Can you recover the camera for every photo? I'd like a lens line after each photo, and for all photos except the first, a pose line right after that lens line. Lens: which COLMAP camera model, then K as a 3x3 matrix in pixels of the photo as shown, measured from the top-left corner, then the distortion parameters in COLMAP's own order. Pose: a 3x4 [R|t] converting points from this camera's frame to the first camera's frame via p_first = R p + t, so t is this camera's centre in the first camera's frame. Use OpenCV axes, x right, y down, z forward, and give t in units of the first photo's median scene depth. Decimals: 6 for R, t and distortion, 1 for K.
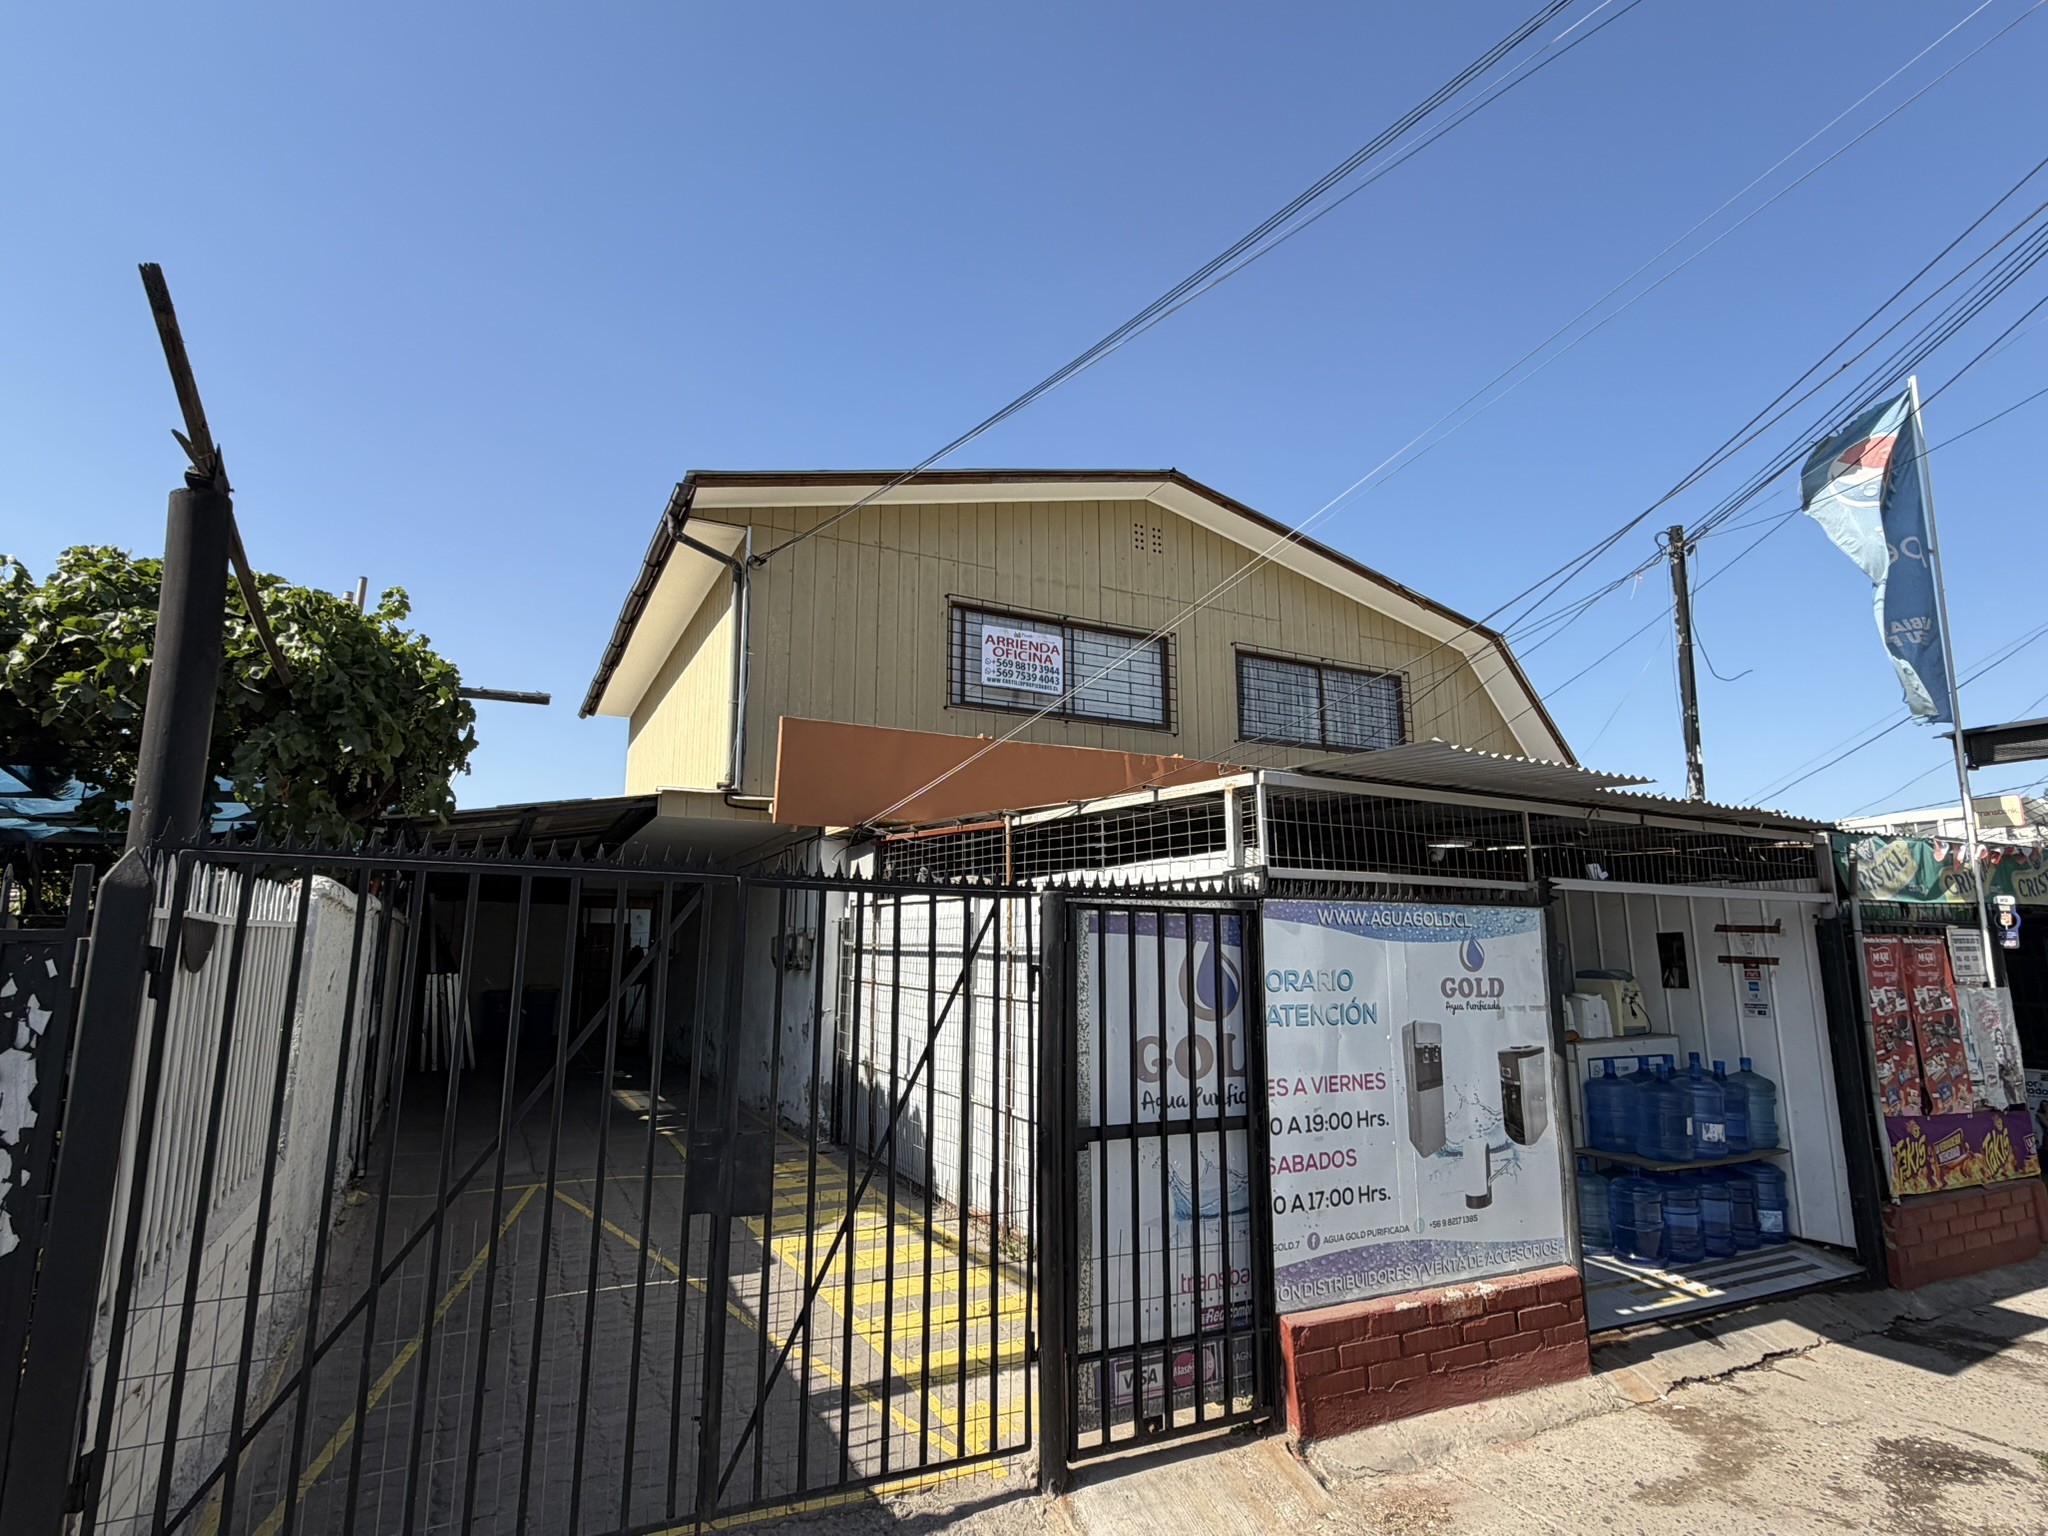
lens RADIAL K [[1062.5, 0, 1029.5], [0, 1062.5, 766.4], [0, 0, 1]] dist [0.014577, -0.002510]
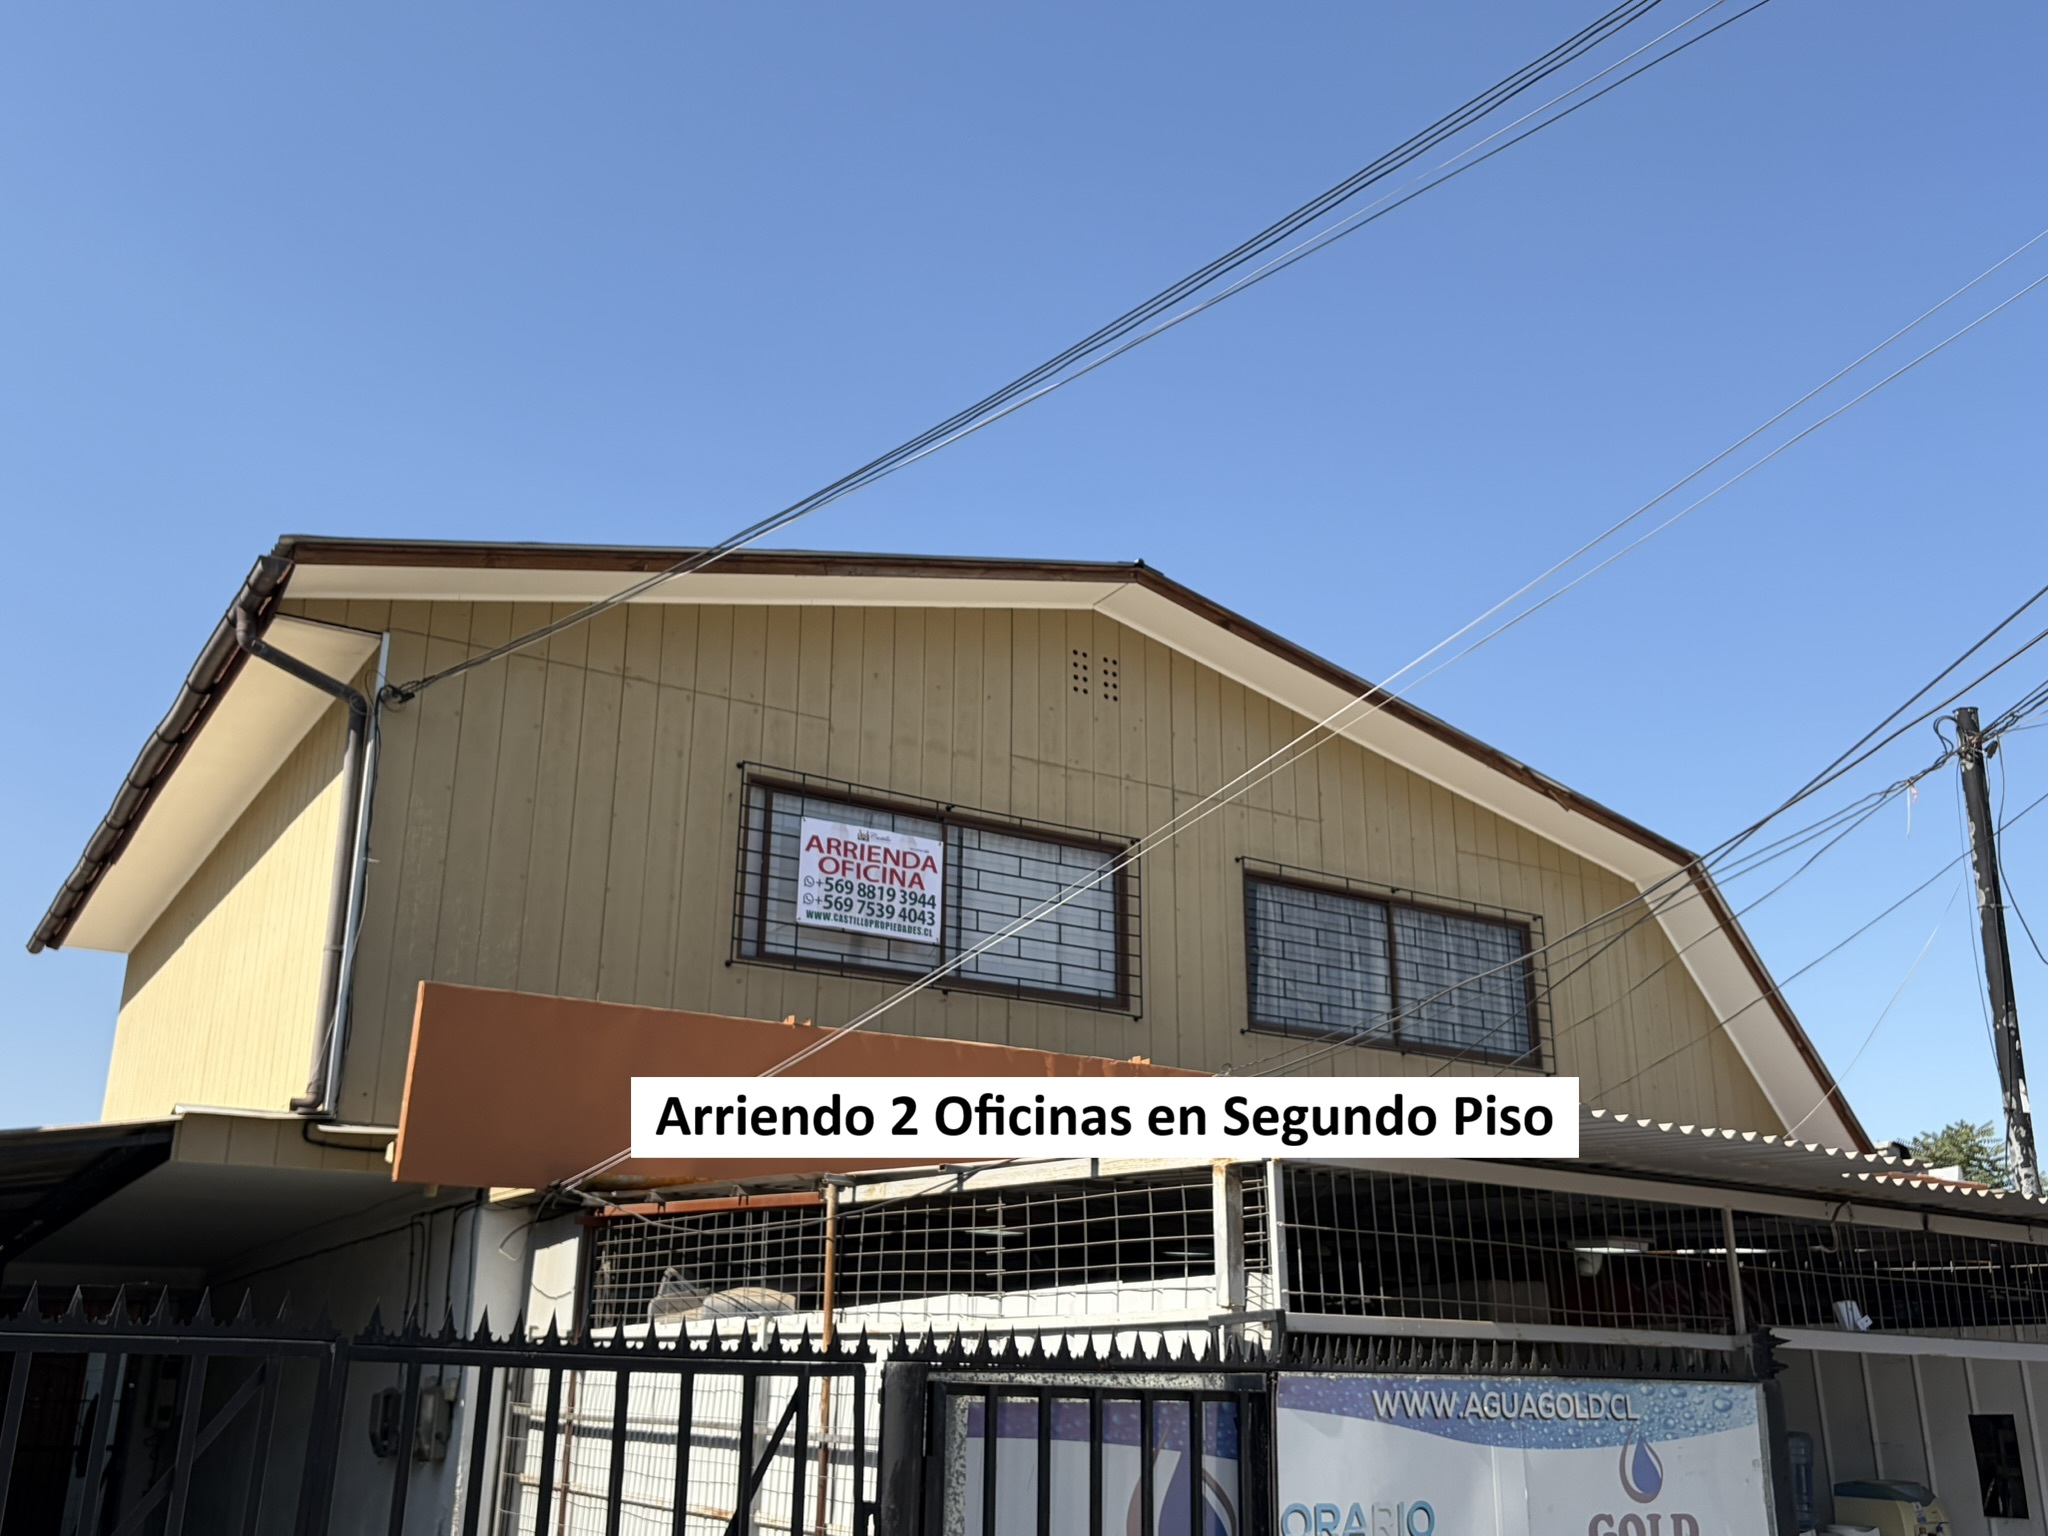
lens RADIAL K [[1913.3, 0, 1044.2], [0, 1913.3, 777.6], [0, 0, 1]] dist [0.052731, 0.000000]
pose [[0.996045, 0.034845, 0.081728, 0.000572], [-0.023465, 0.990391, -0.136289, -0.022649], [-0.085691, 0.133832, 0.987292, -0.021992]]
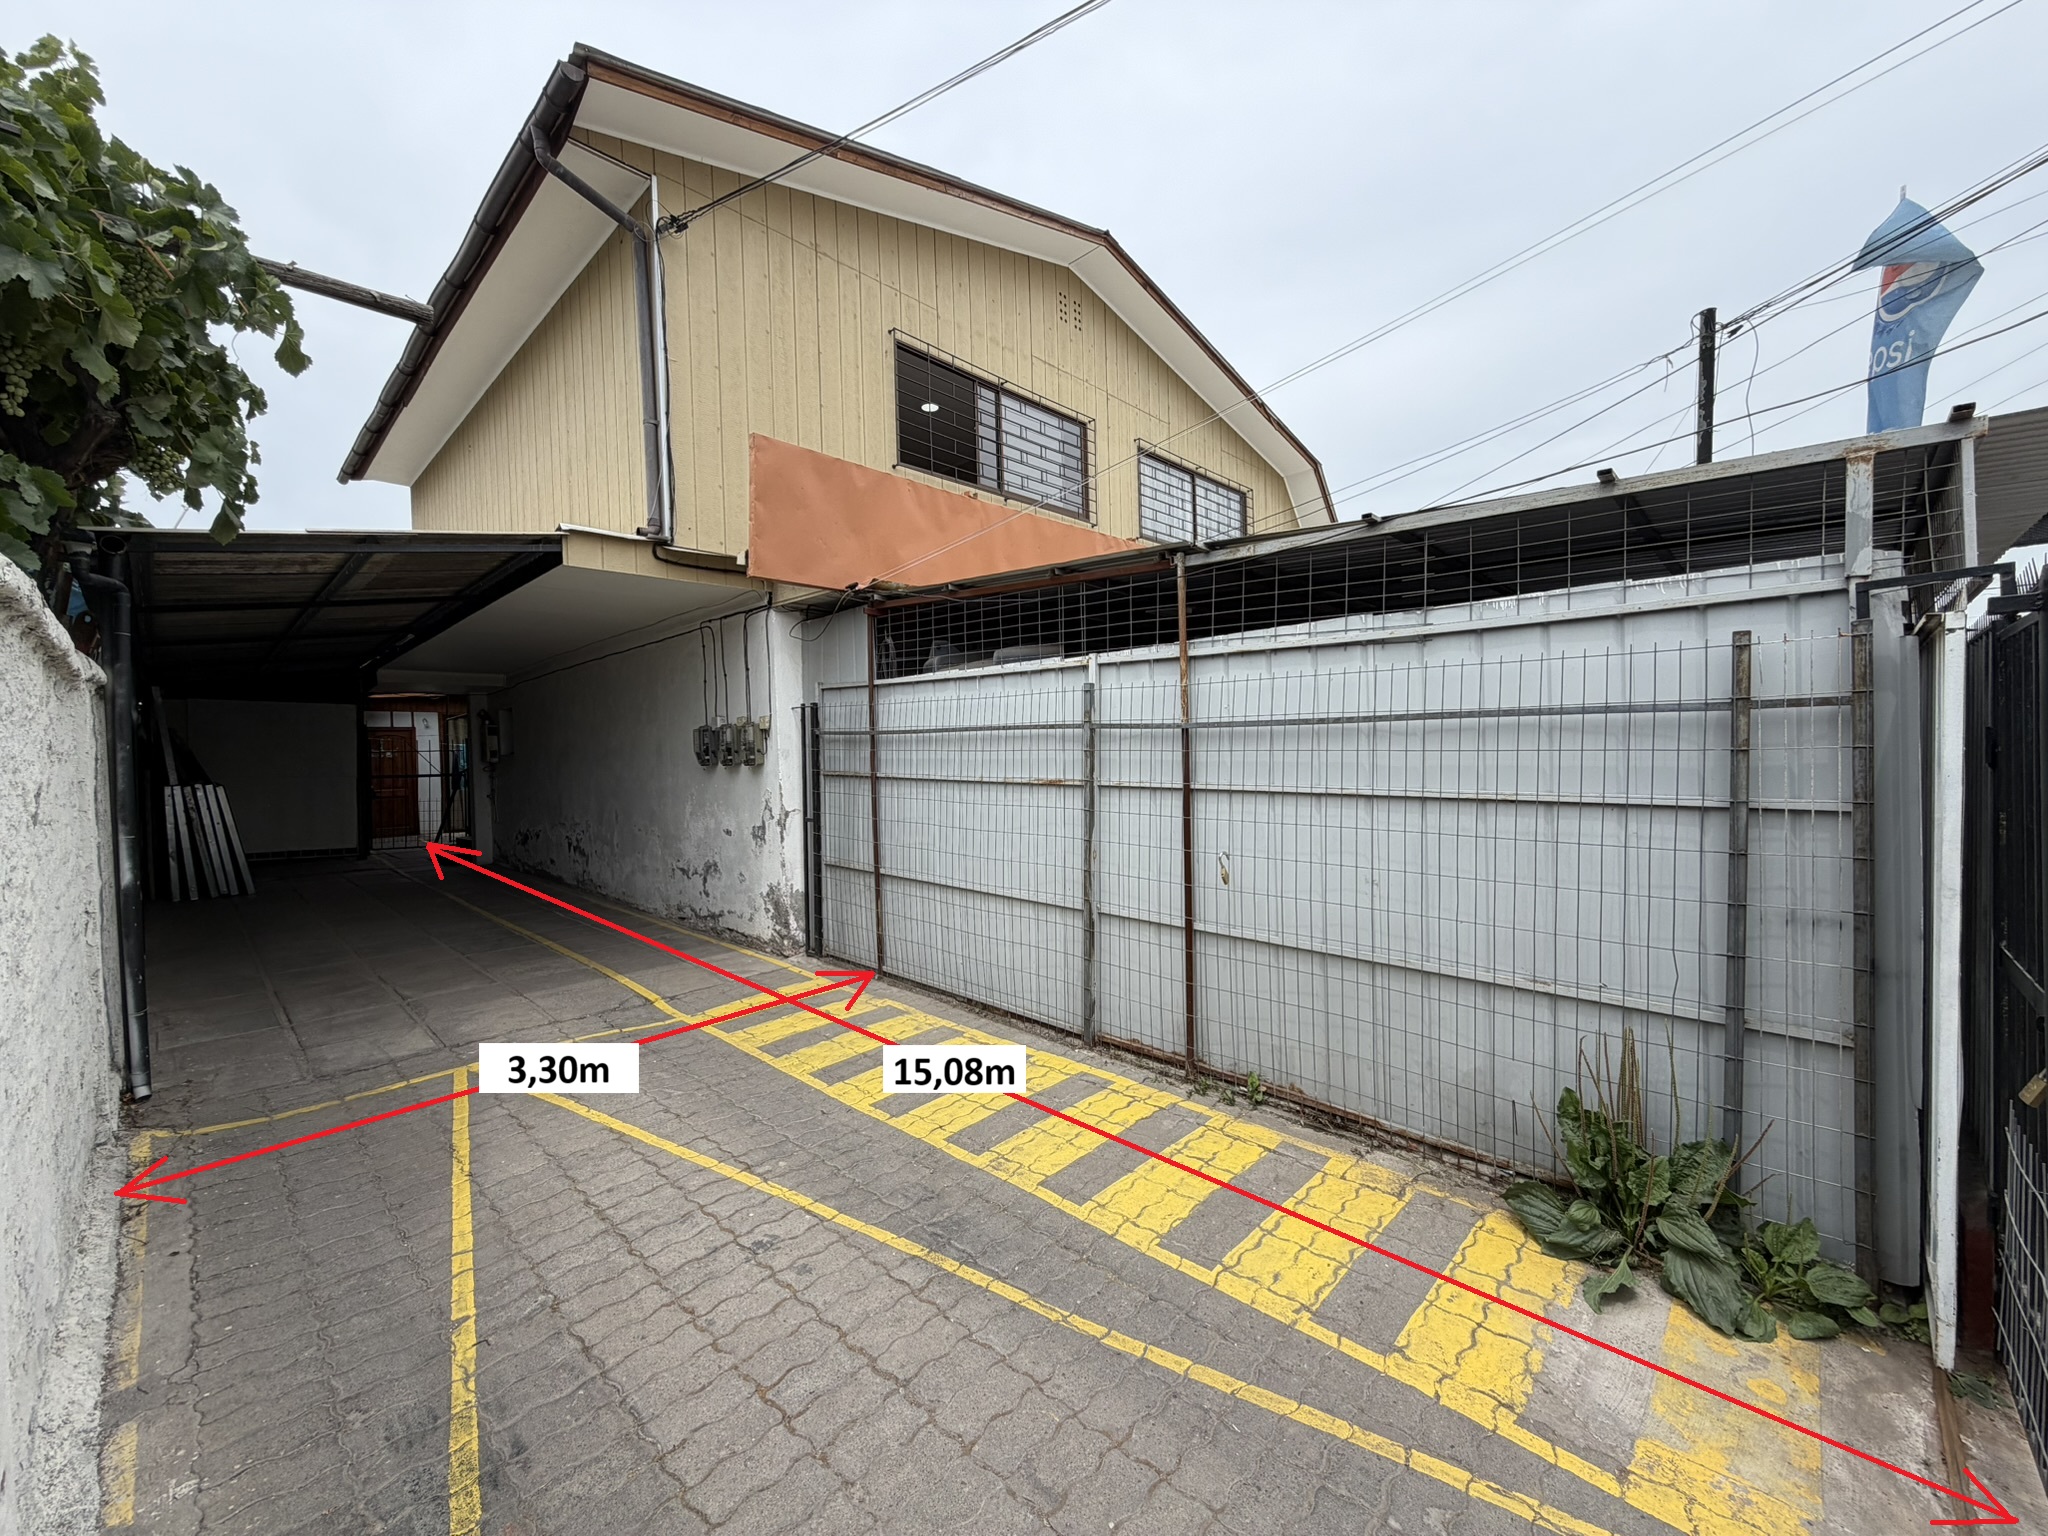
lens RADIAL K [[815.6, 0, 1022.6], [0, 815.6, 759.5], [0, 0, 1]] dist [0.001330, -0.000441]
pose [[0.945133, -0.029566, 0.325344, -0.241511], [-0.031274, 0.983133, 0.180197, 0.067943], [-0.325184, -0.180485, 0.928267, 0.354332]]
